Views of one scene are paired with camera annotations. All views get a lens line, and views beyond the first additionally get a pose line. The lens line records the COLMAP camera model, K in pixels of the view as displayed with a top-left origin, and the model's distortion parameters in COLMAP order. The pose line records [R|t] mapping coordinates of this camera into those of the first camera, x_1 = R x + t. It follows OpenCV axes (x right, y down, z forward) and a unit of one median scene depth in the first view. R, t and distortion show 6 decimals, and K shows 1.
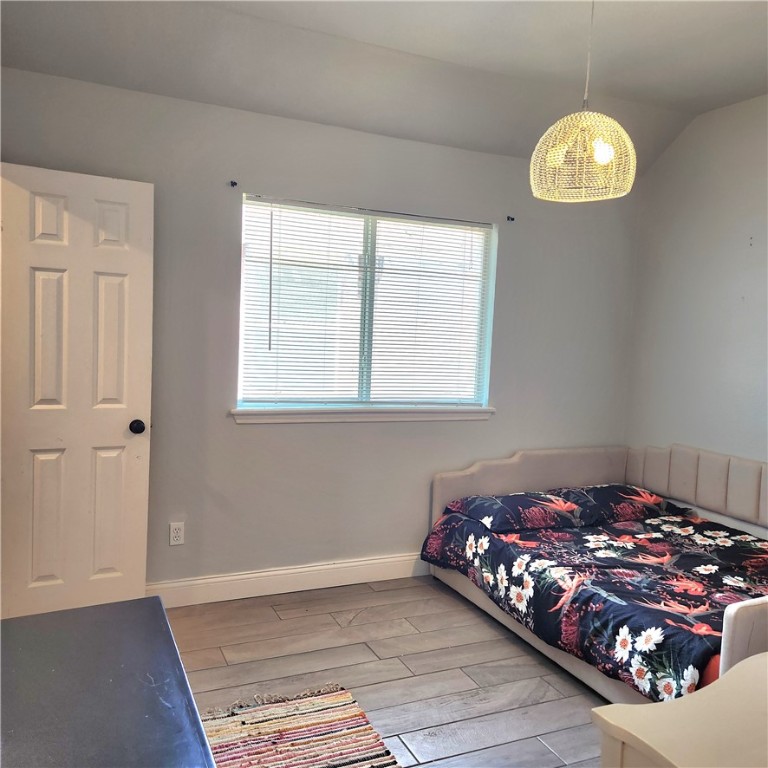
lens RADIAL K [[683.4, 0, 383.3], [0, 683.4, 382.8], [0, 0, 1]] dist [0.070826, -0.062943]
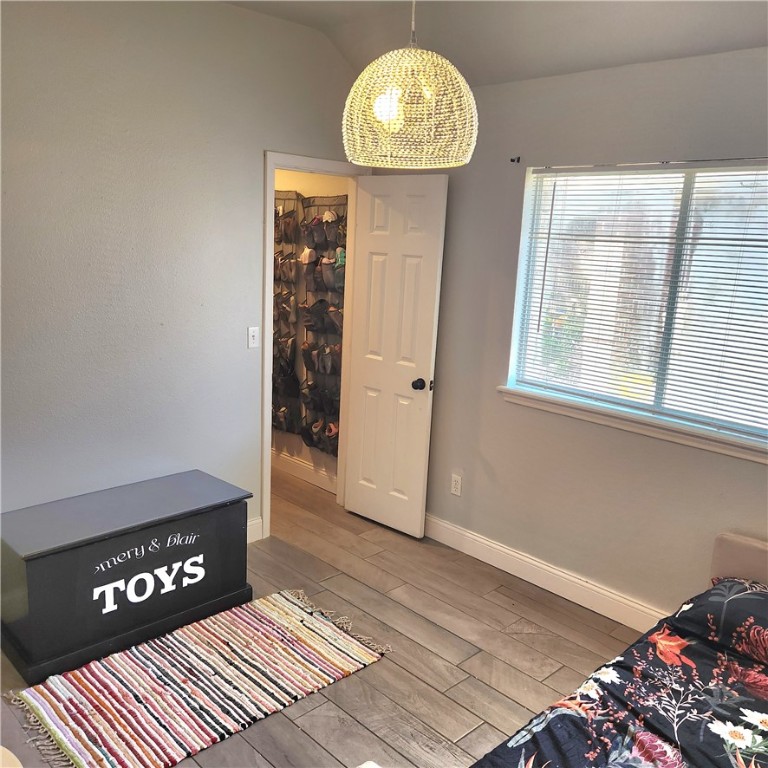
lens RADIAL K [[683.4, 0, 383.8], [0, 683.4, 386.3], [0, 0, 1]] dist [0.070826, -0.062943]
pose [[0.369406, 0.173158, -0.912992, 0.711859], [-0.110198, 0.983716, 0.141985, -0.095218], [0.922711, 0.048160, 0.382472, 0.492381]]
